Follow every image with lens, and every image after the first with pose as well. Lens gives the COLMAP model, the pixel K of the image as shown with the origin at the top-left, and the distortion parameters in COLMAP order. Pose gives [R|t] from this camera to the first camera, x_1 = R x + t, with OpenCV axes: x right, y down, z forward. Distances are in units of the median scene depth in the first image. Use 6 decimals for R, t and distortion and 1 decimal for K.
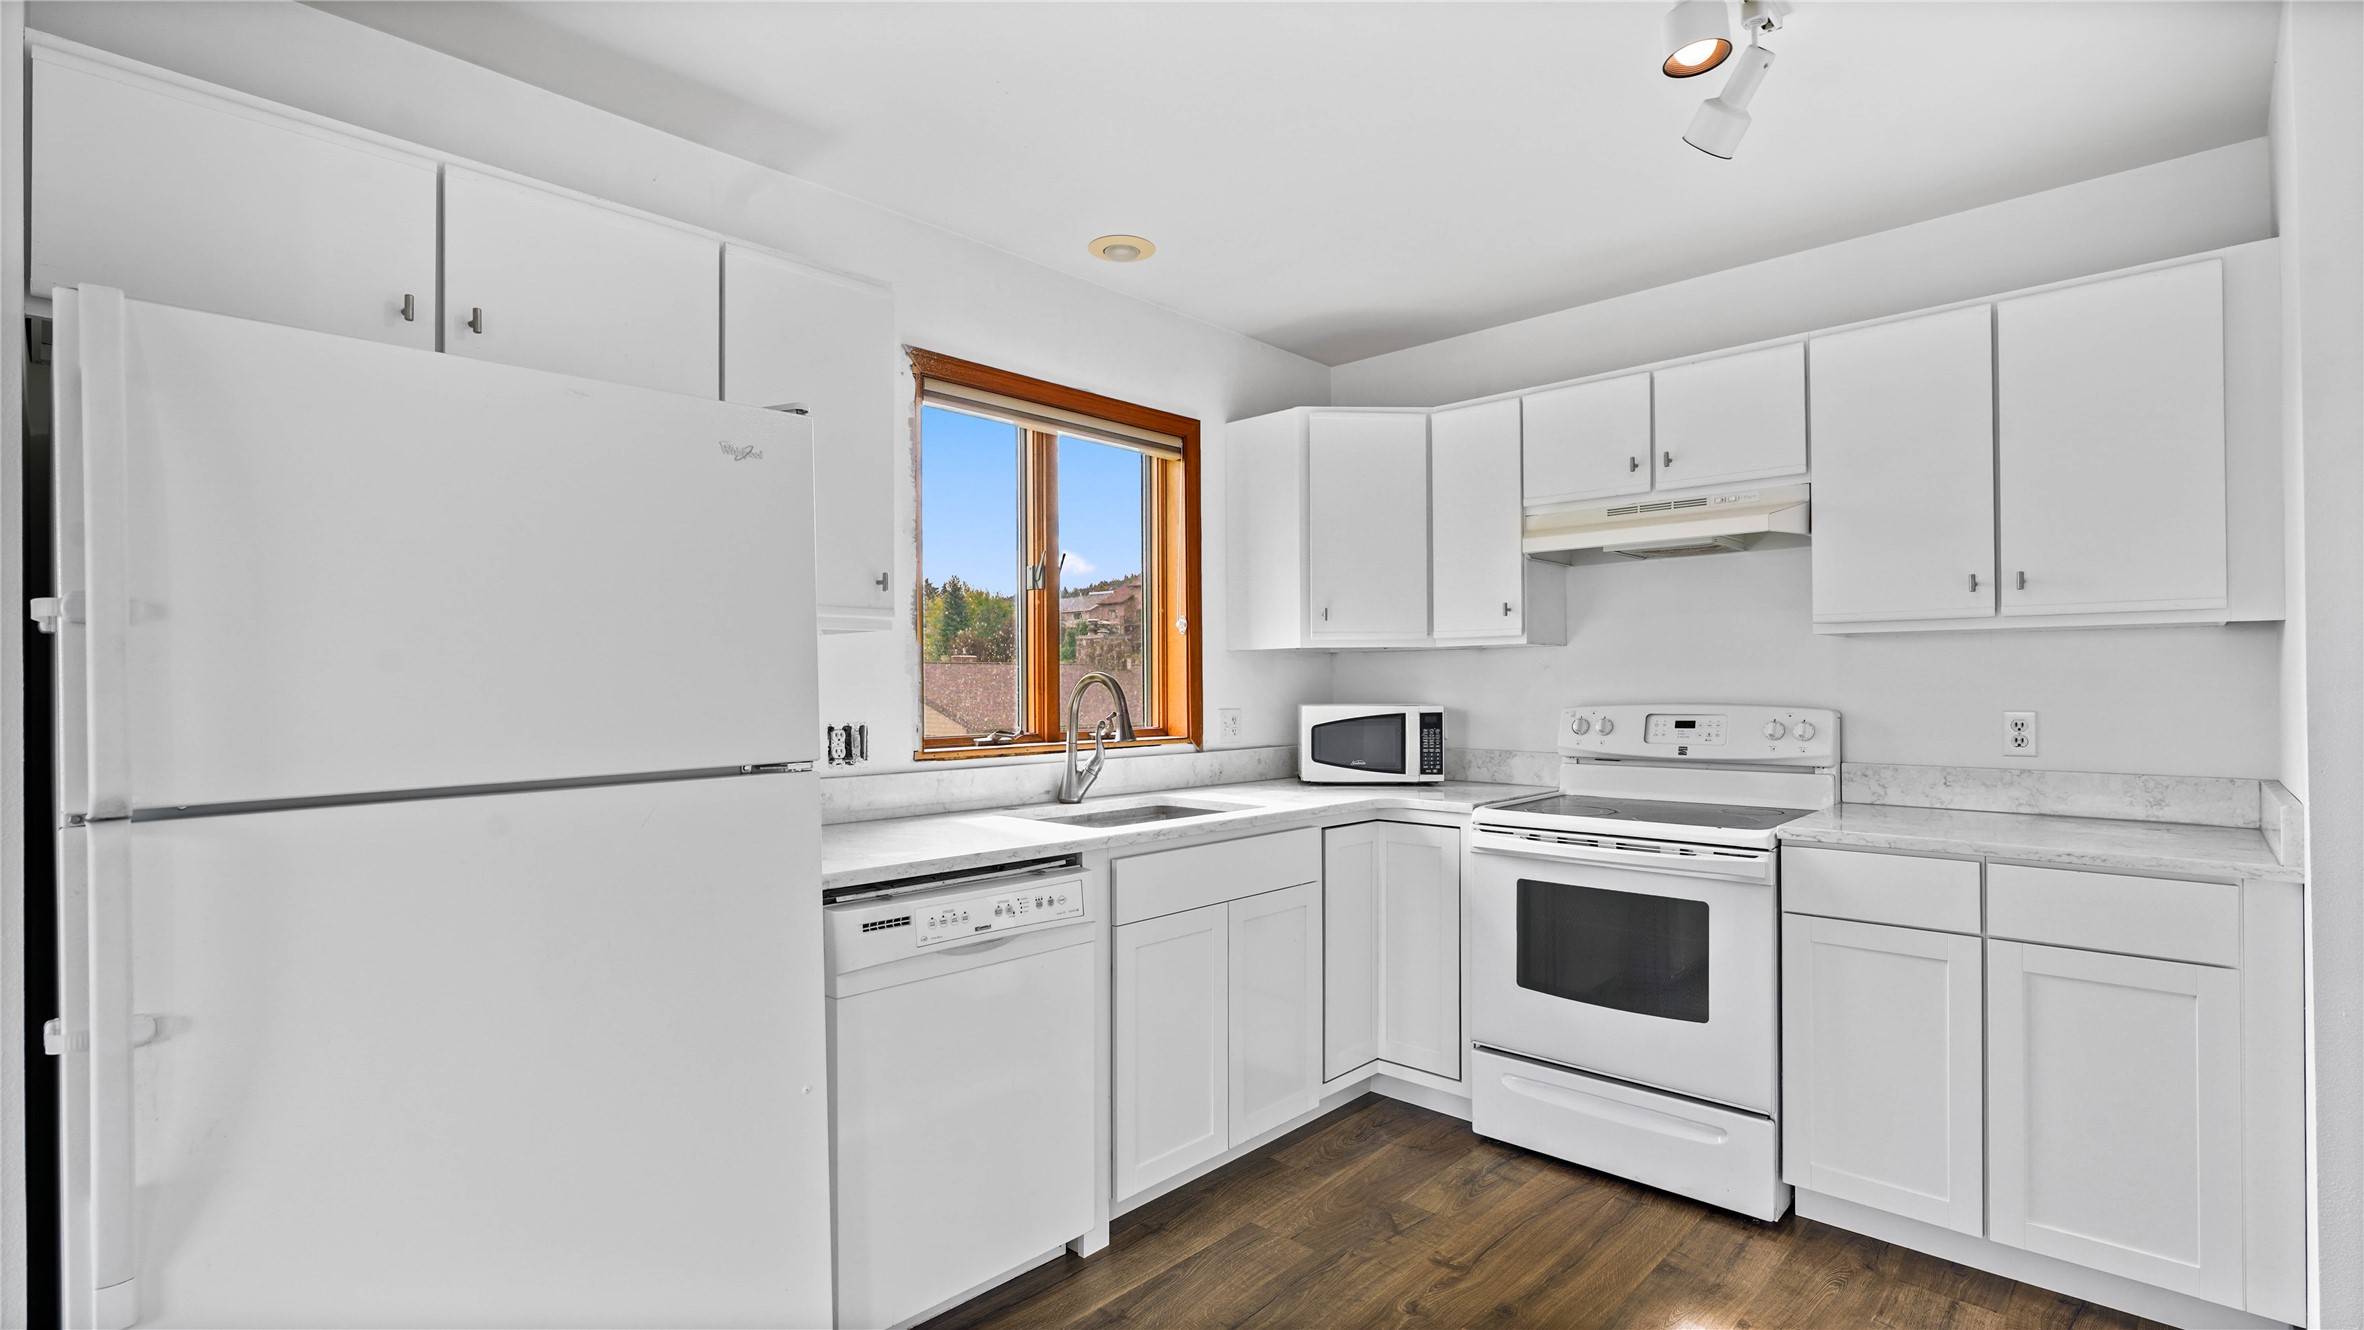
lens RADIAL K [[1087.5, 0, 1198.4], [0, 1087.5, 677.1], [0, 0, 1]] dist [-0.012576, 0.004567]
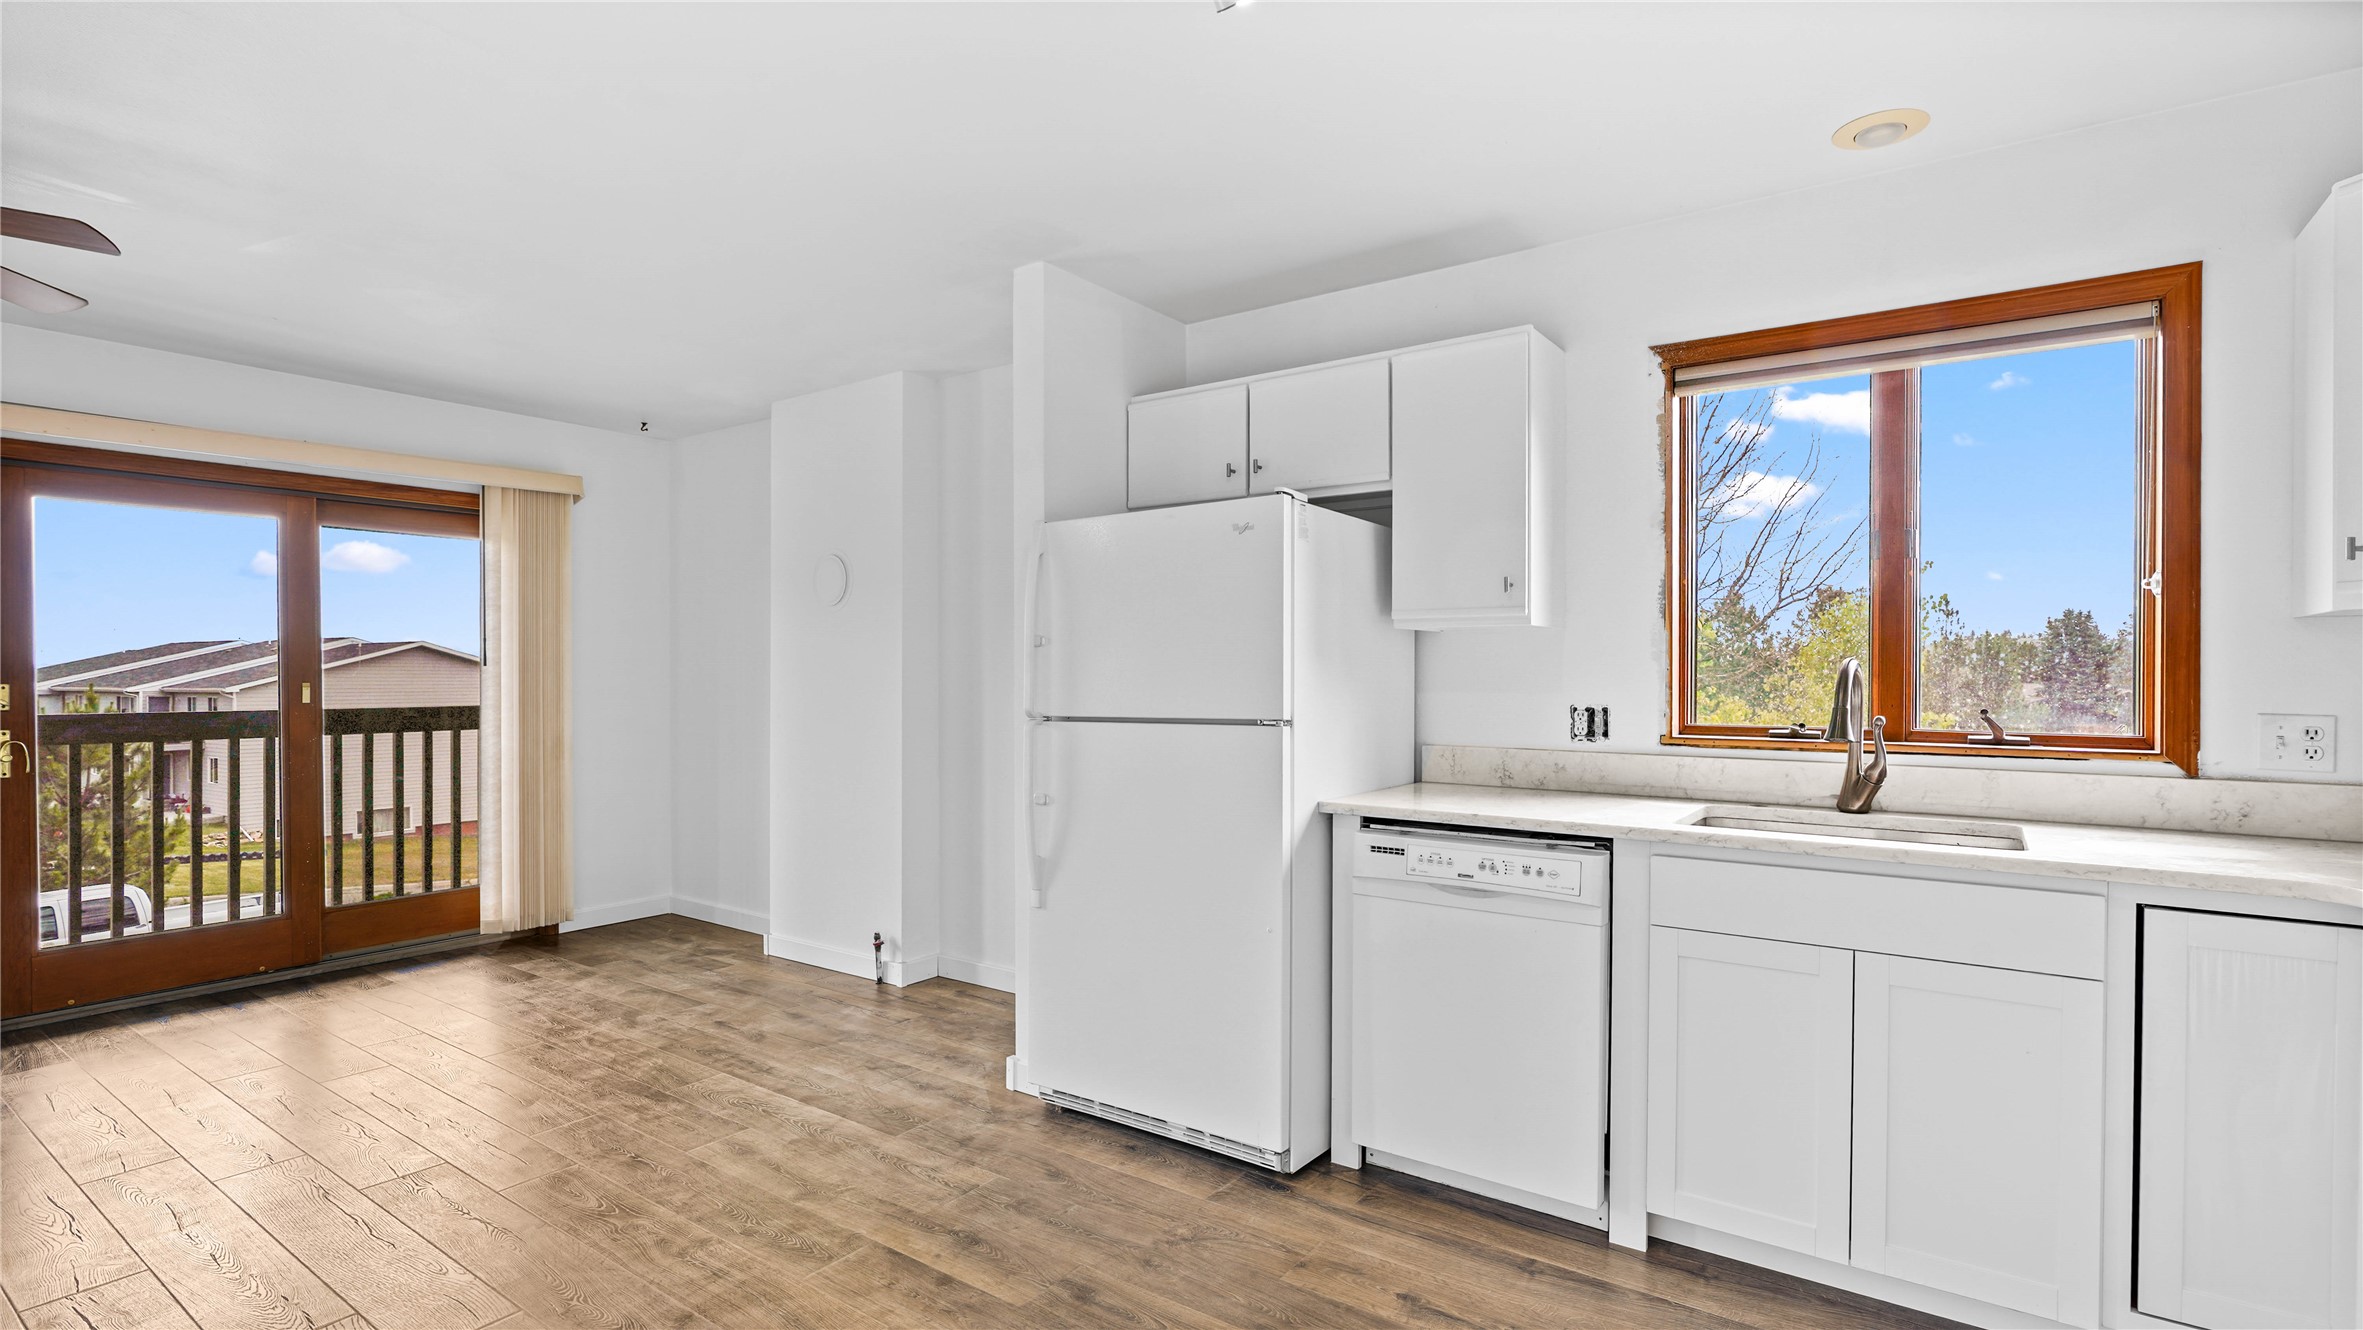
lens RADIAL K [[1087.1, 0, 1193.1], [0, 1087.1, 692.9], [0, 0, 1]] dist [-0.012576, 0.004567]
pose [[0.137443, 0.020262, -0.990302, 0.679220], [0.002230, 0.999782, 0.020766, 0.004270], [0.990507, -0.005062, 0.137367, 0.397019]]
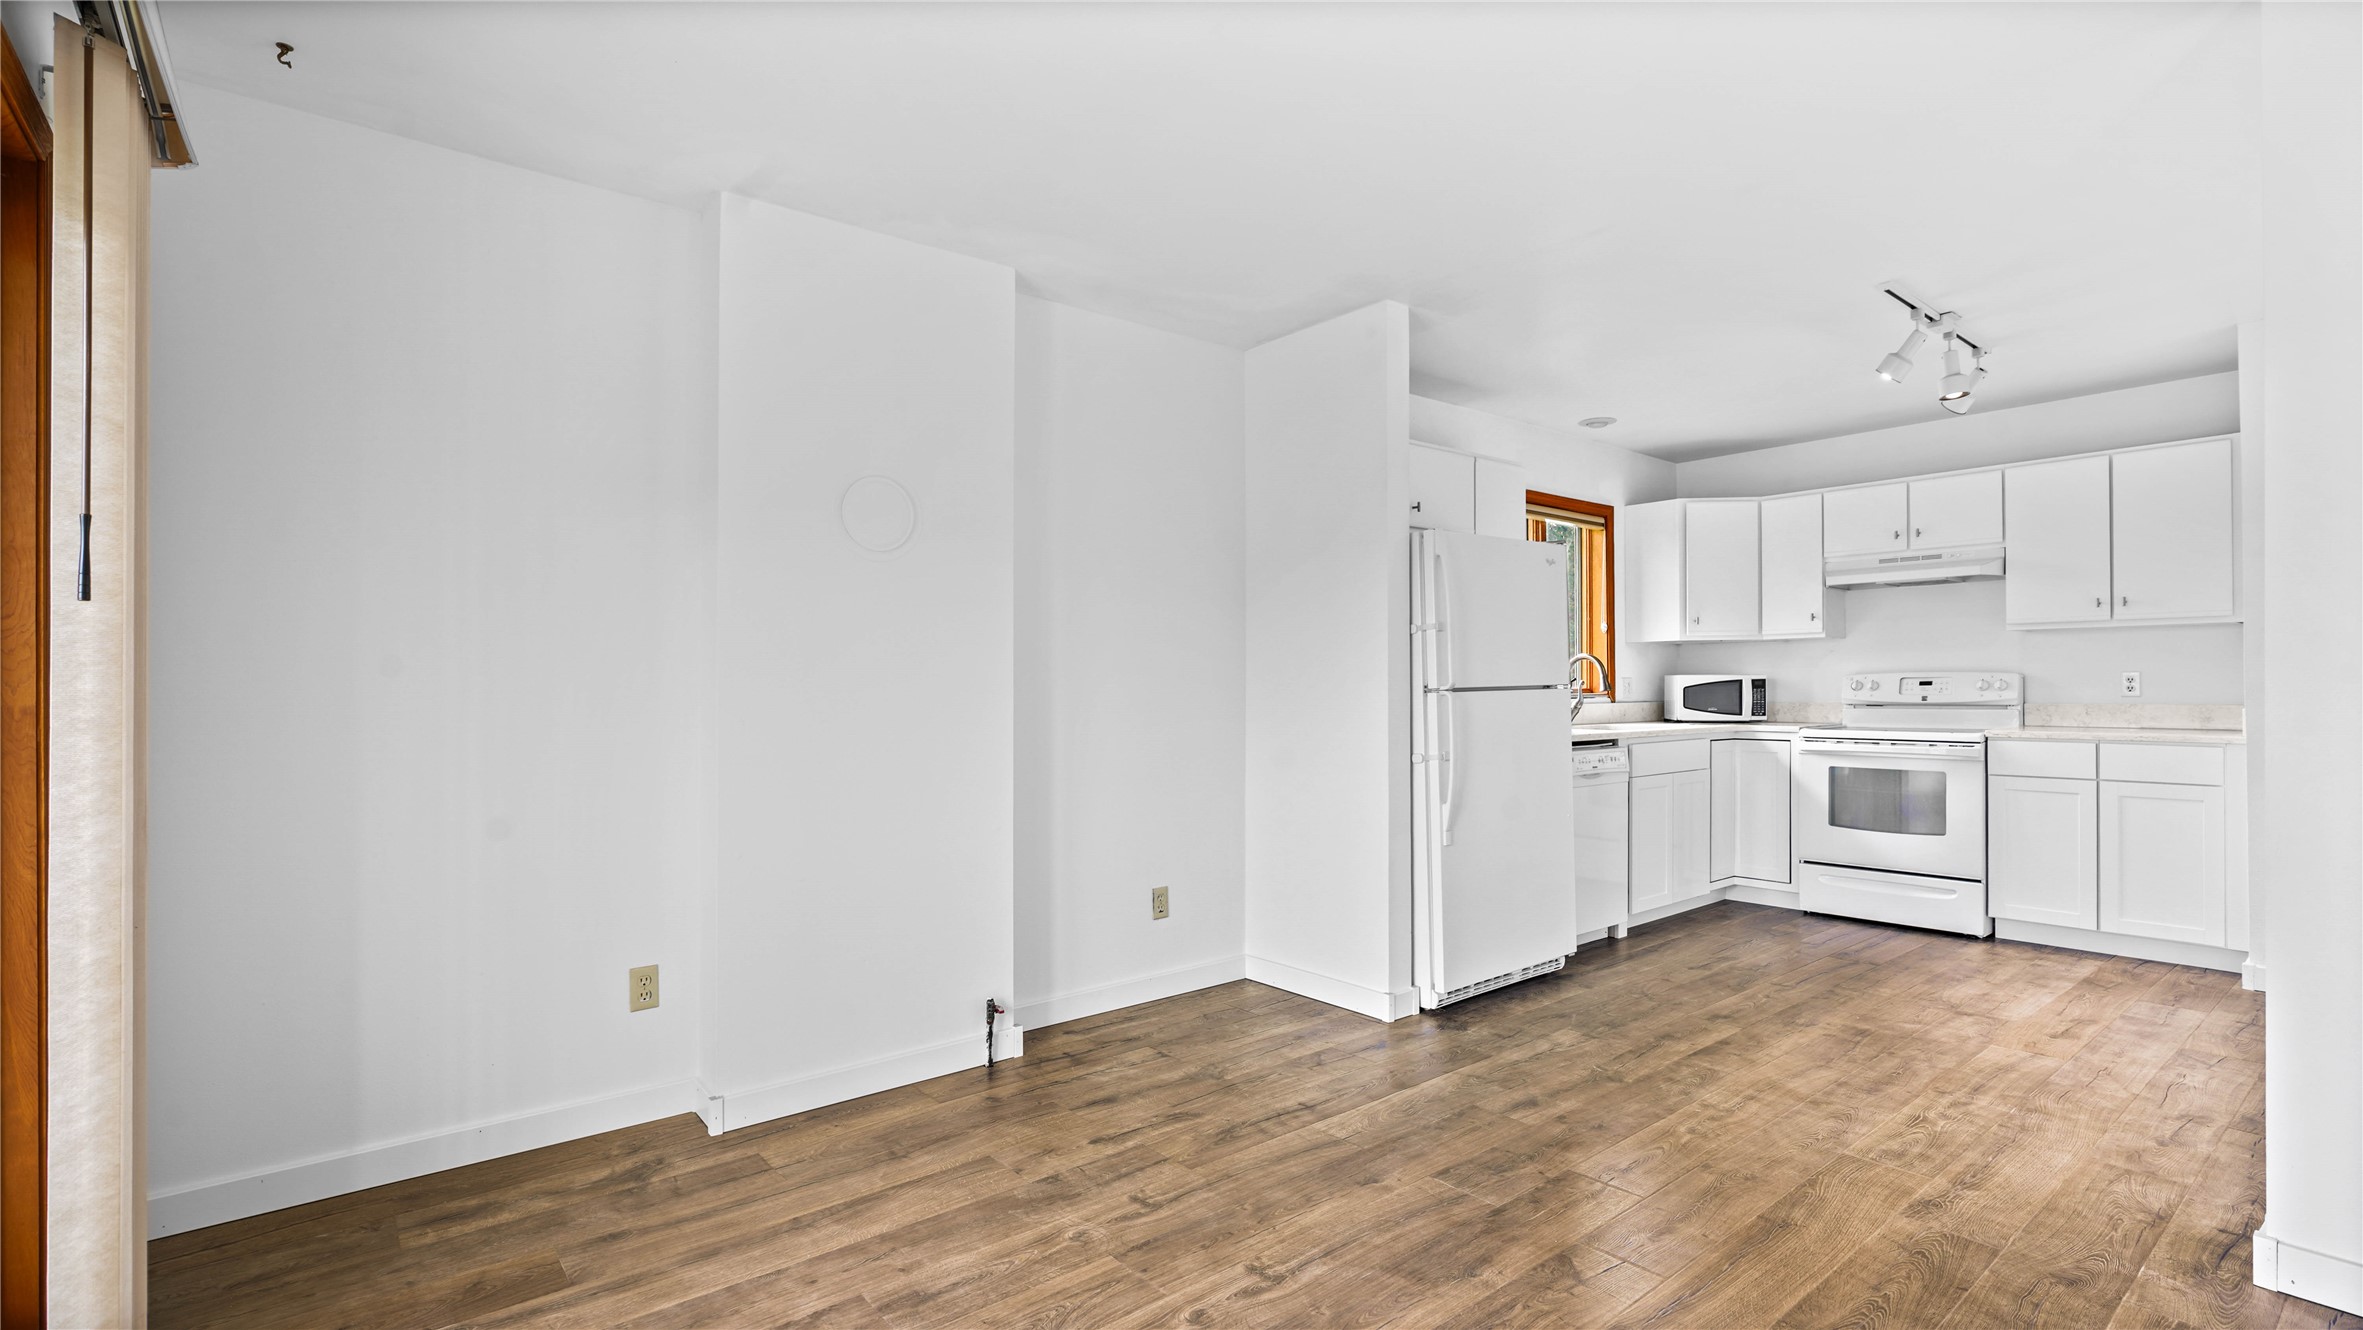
lens RADIAL K [[1087.1, 0, 1196.3], [0, 1087.1, 680.7], [0, 0, 1]] dist [-0.012576, 0.004567]
pose [[0.991403, -0.000734, -0.130839, -0.515733], [0.001210, 0.999993, 0.003554, 0.034891], [0.130835, -0.003682, 0.991397, -0.926832]]
